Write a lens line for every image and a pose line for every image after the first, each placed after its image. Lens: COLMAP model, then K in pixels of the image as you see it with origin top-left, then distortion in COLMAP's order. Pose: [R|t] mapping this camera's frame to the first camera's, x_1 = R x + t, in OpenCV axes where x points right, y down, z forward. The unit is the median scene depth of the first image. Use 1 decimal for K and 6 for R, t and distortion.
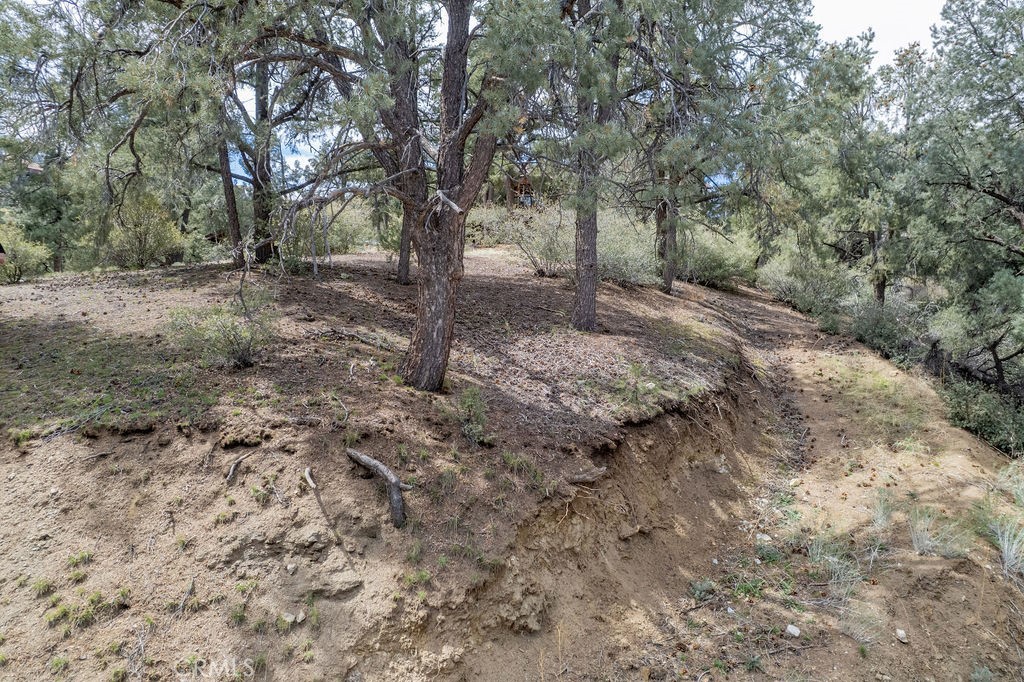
lens RADIAL K [[656.1, 0, 514.4], [0, 656.1, 344.1], [0, 0, 1]] dist [-0.082884, 0.078268]
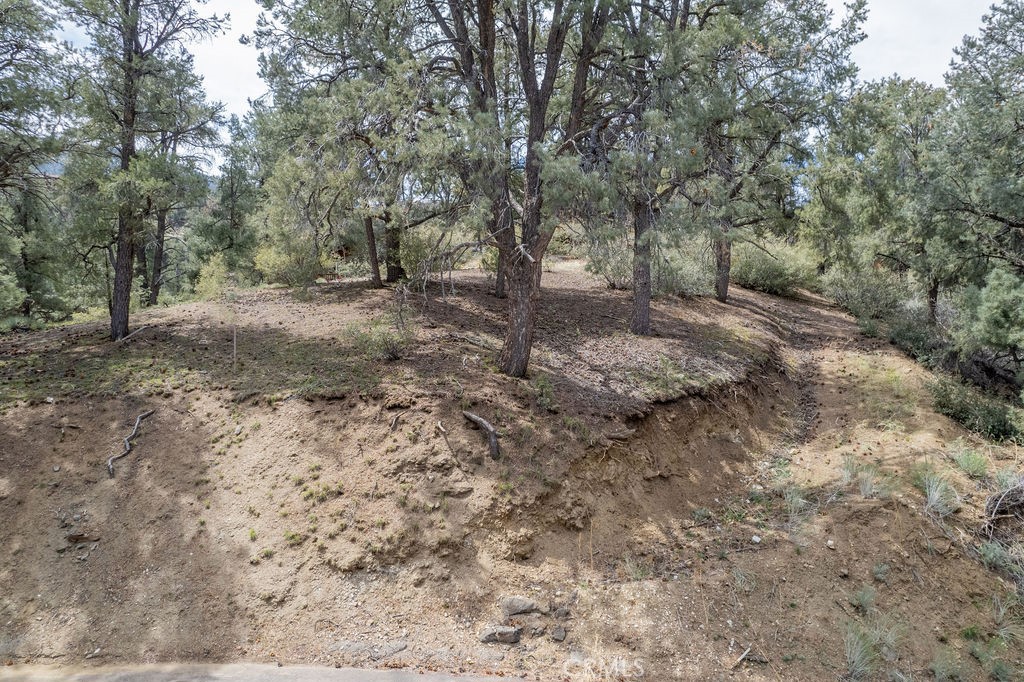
lens RADIAL K [[656.1, 0, 514.4], [0, 656.1, 344.1], [0, 0, 1]] dist [-0.082884, 0.078268]
pose [[0.988956, 0.003172, -0.148177, 0.090108], [-0.003203, 0.999995, 0.000029, -0.001653], [0.148176, 0.000445, 0.988961, -0.490937]]
